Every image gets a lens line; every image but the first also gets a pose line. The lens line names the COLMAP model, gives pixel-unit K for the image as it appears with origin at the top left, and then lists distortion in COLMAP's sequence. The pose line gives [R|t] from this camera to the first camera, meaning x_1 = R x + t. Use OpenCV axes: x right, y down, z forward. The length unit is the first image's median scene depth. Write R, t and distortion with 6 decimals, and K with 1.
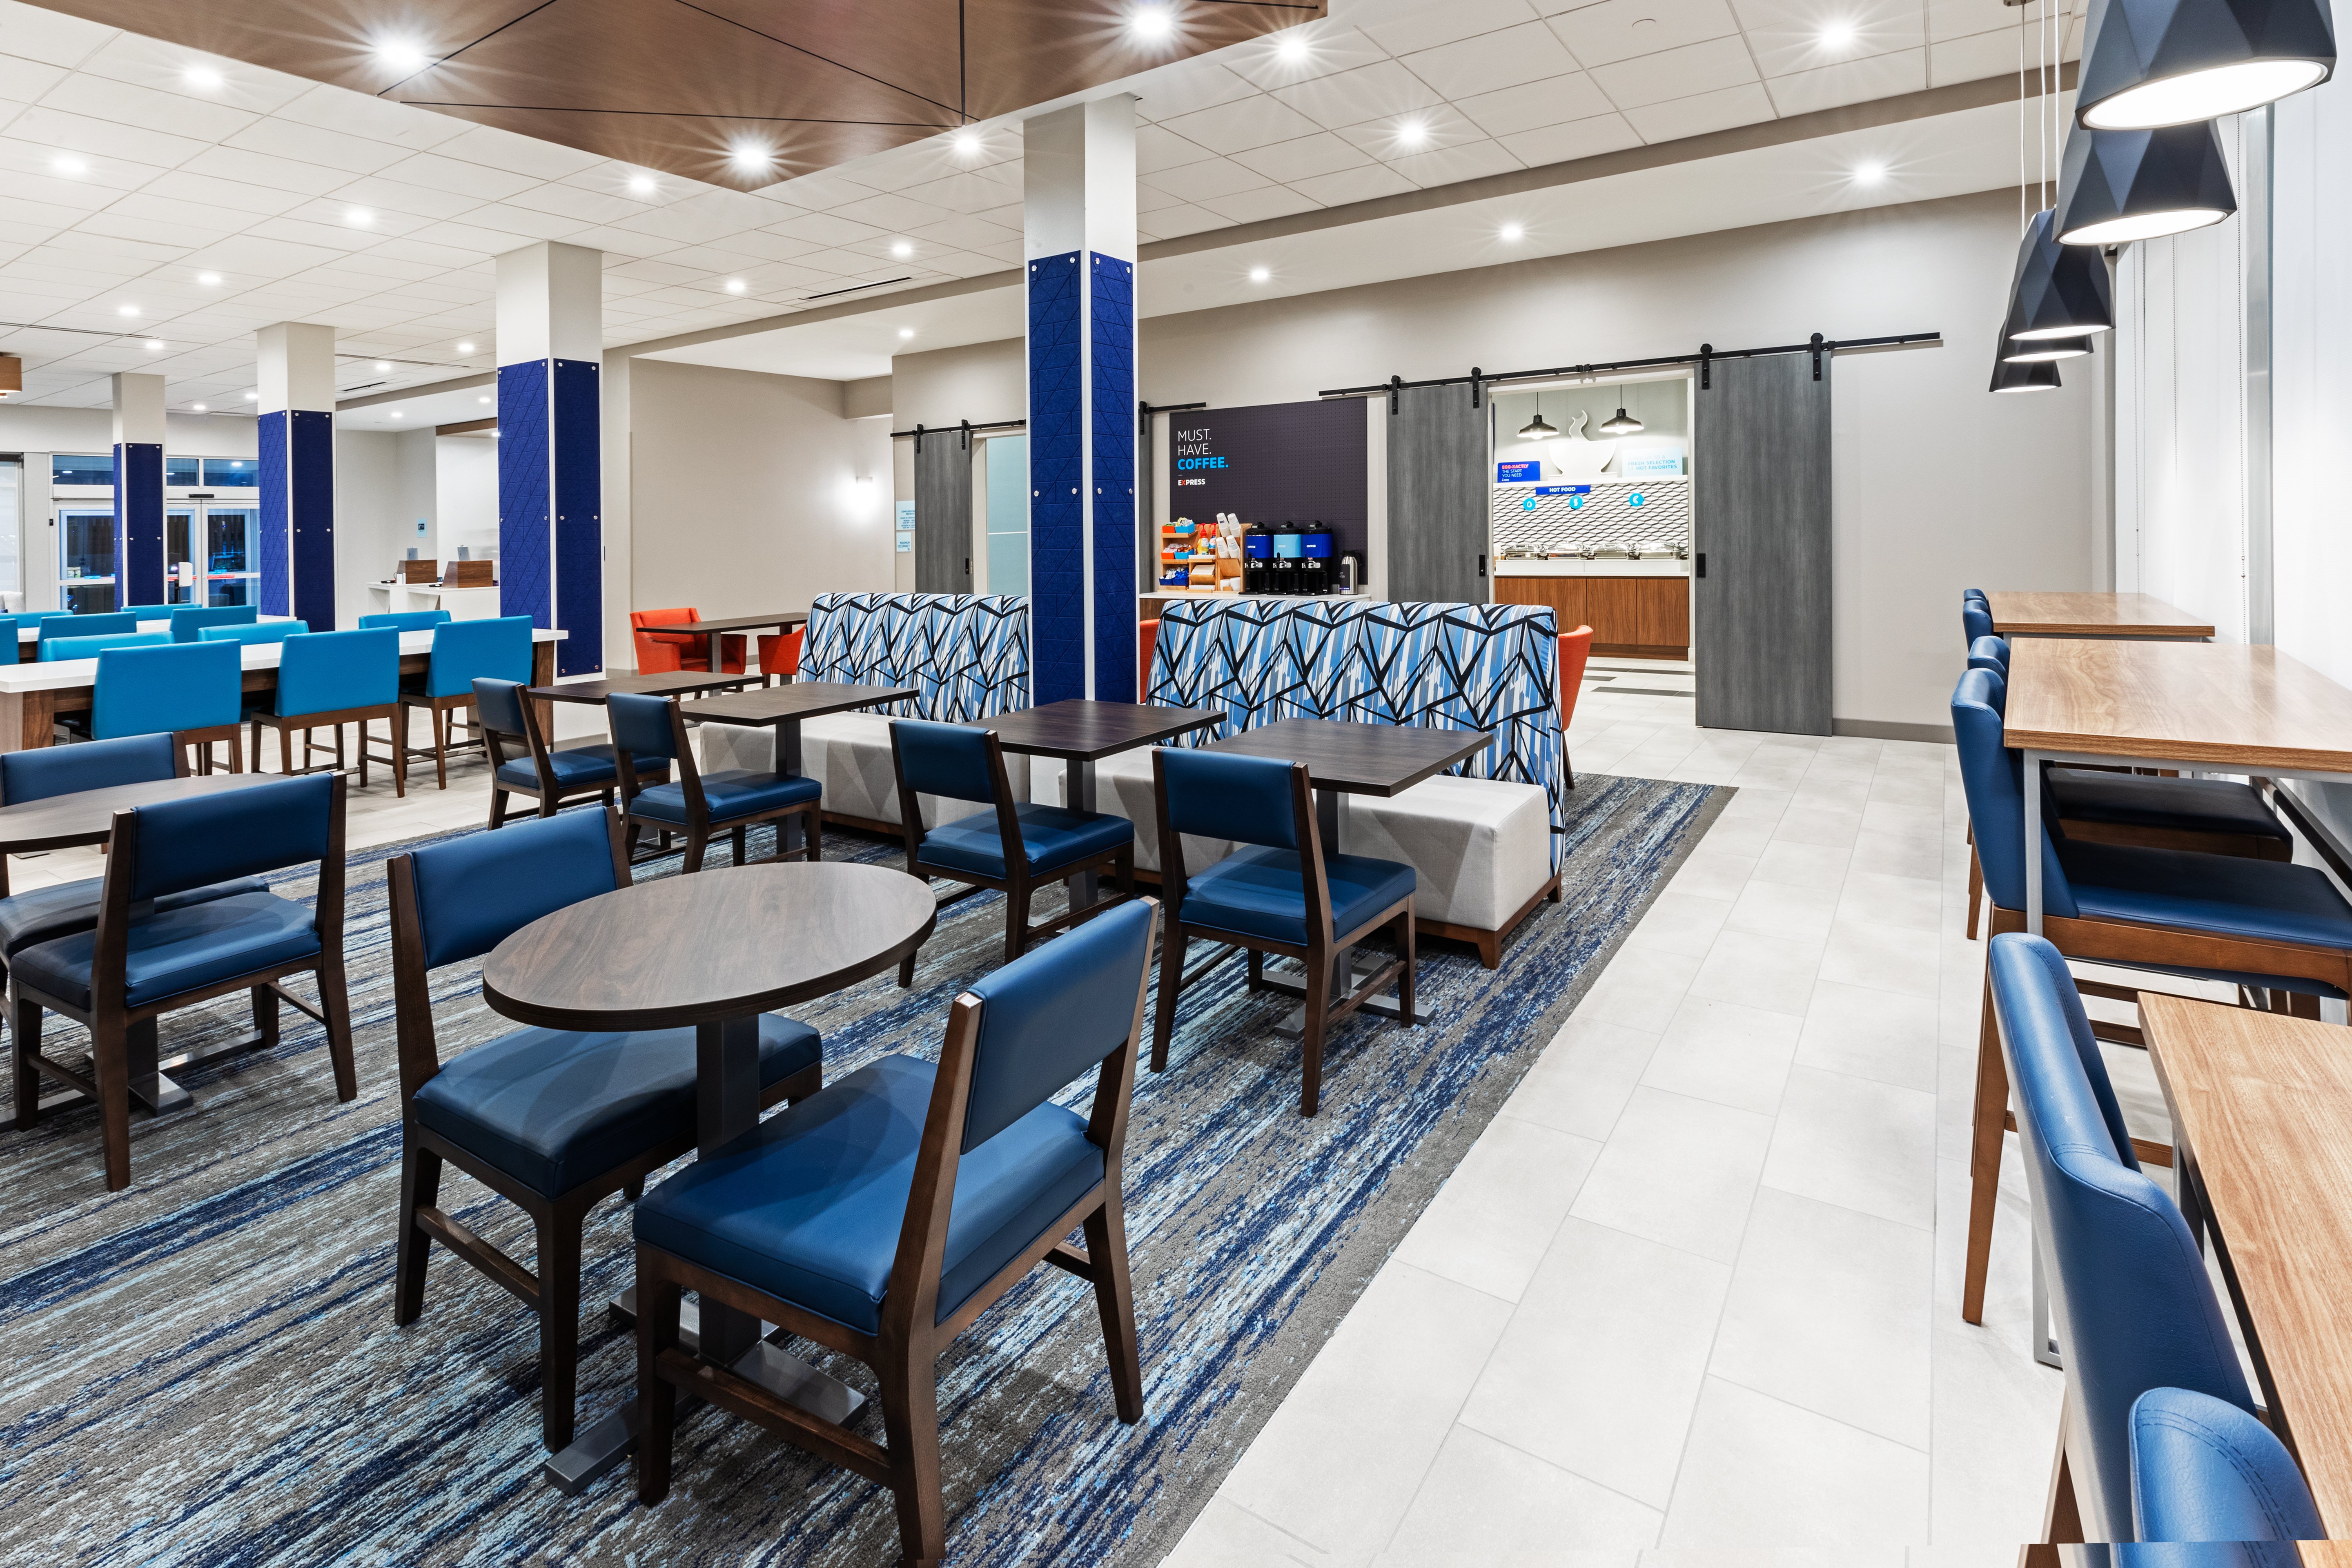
lens RADIAL K [[1119.0, 0, 1188.4], [0, 1119.0, 772.9], [0, 0, 1]] dist [-0.047986, 0.000158]
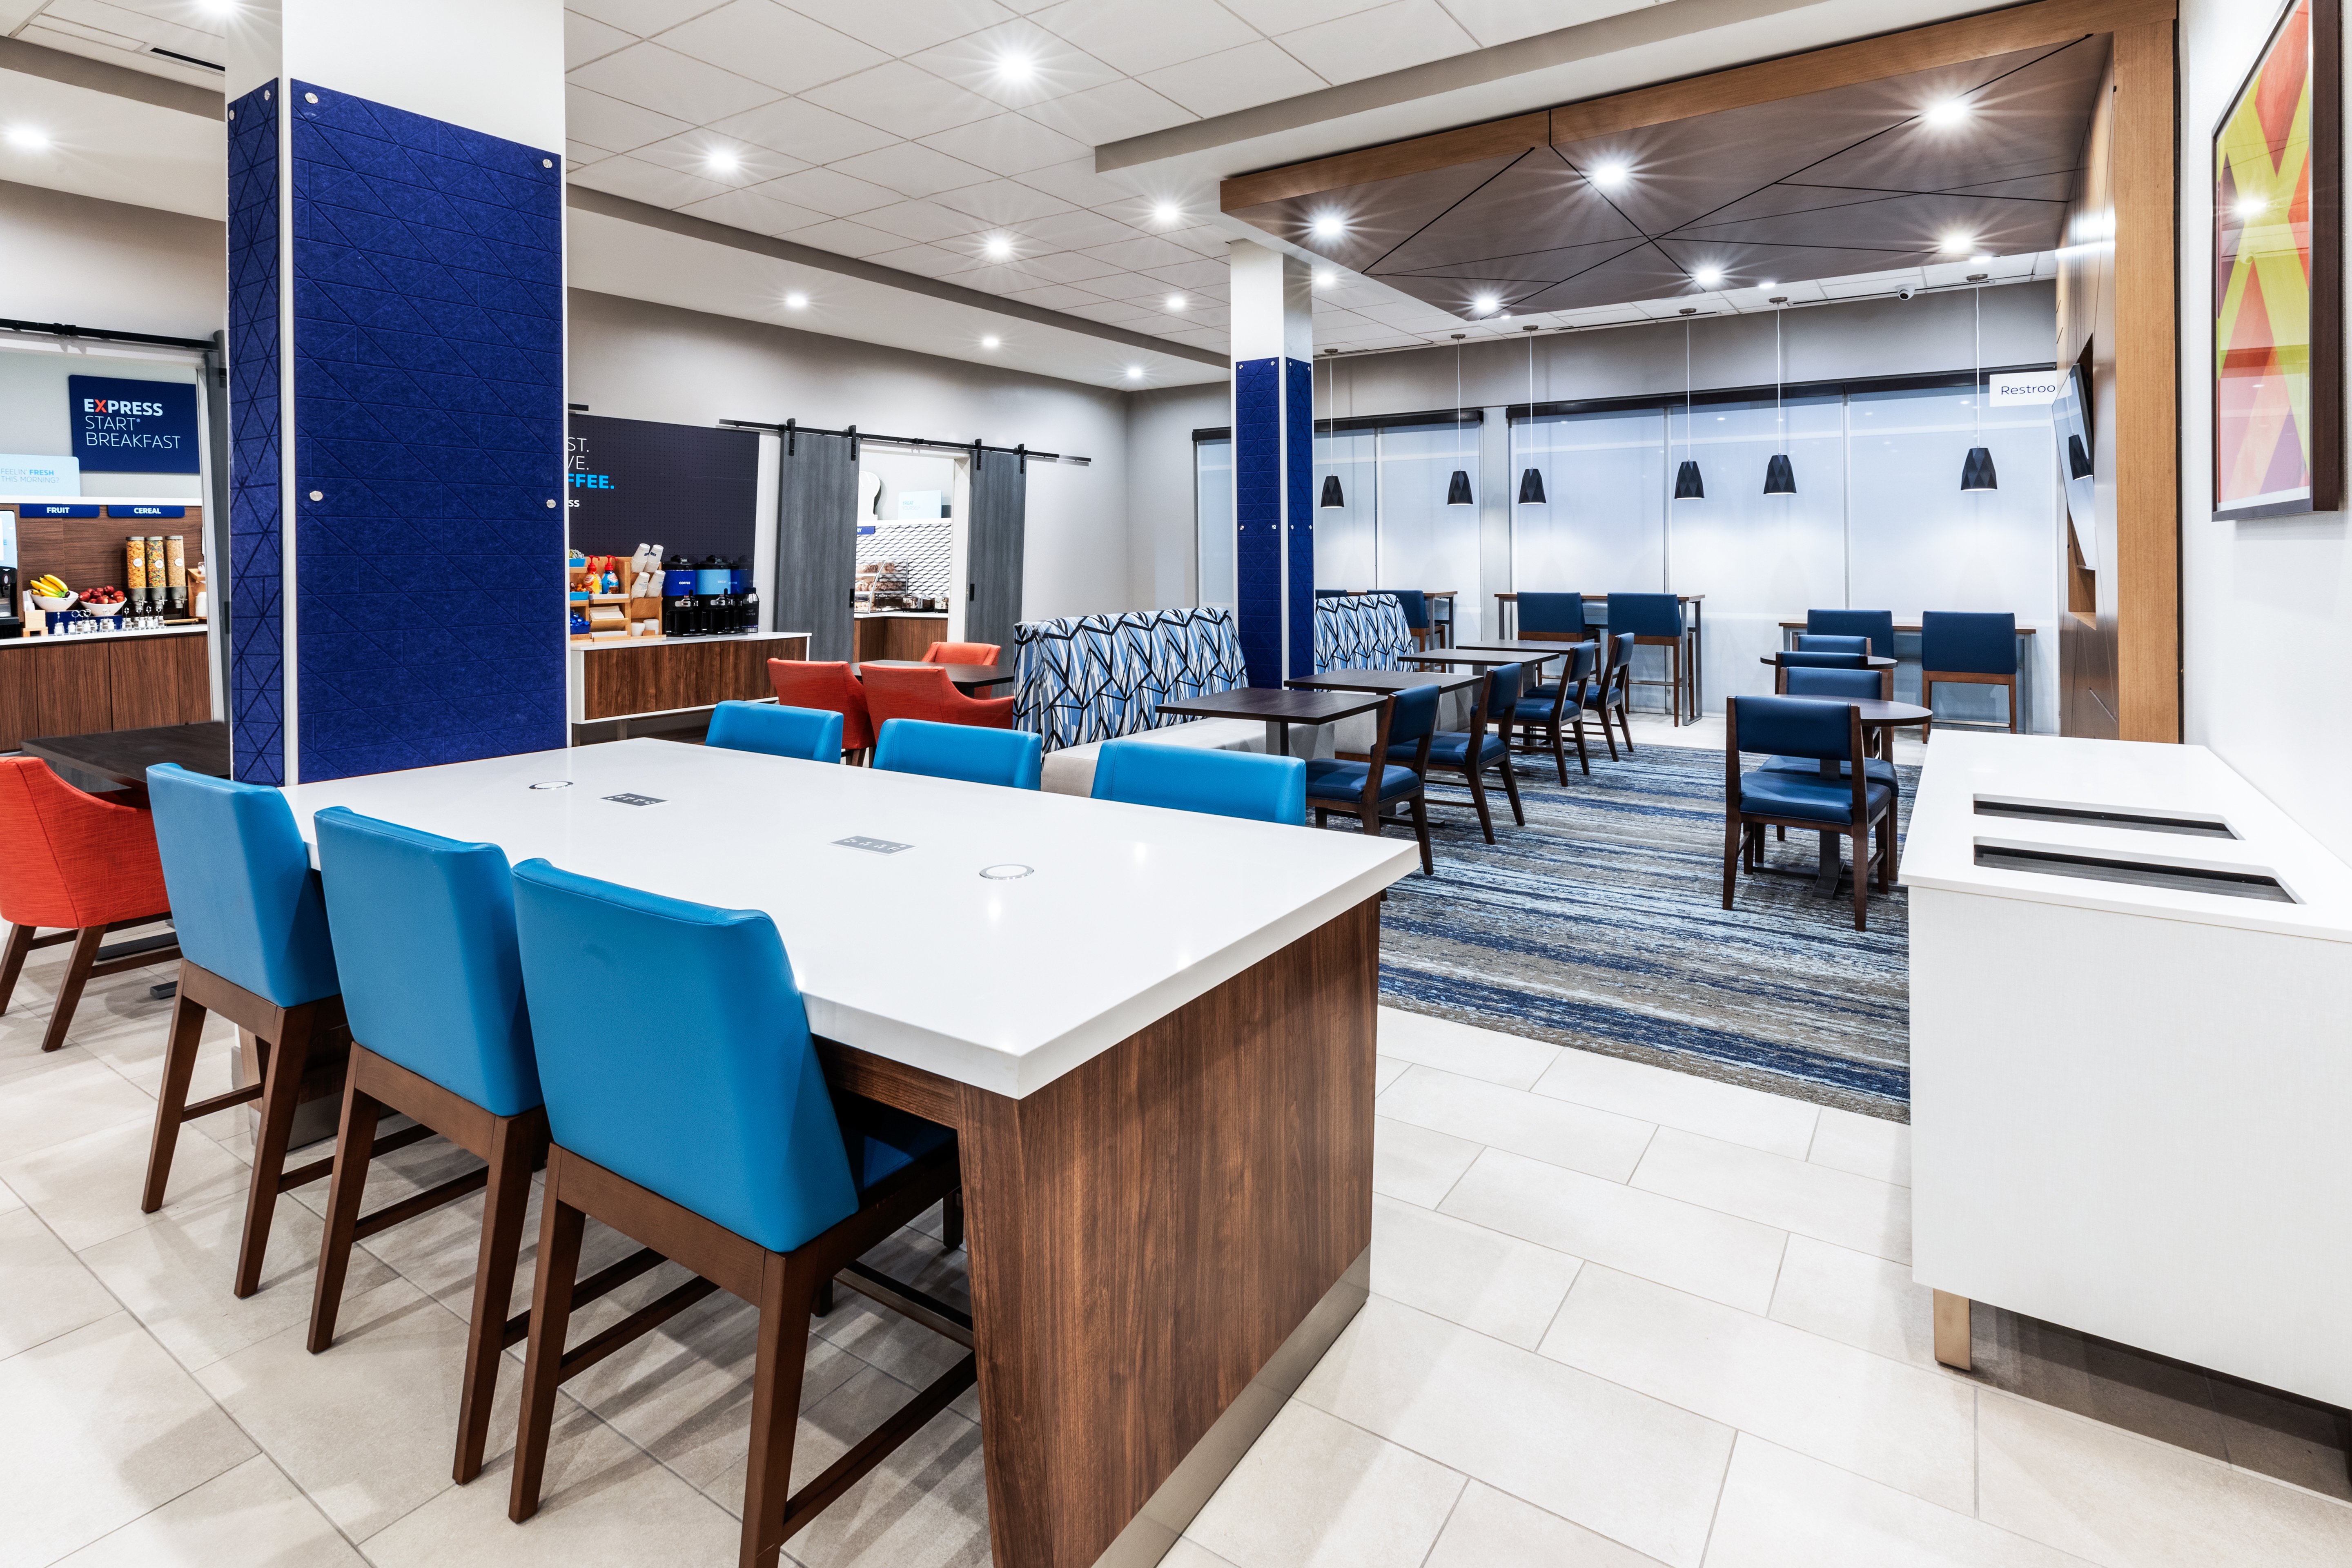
lens RADIAL K [[1127.6, 0, 1176.0], [0, 1127.6, 784.0], [0, 0, 1]] dist [0.000672, 0.000135]
pose [[0.005725, -0.170014, 0.985425, -0.917249], [0.220622, 0.961373, 0.164583, -0.120461], [-0.975343, 0.216464, 0.043013, 0.670440]]
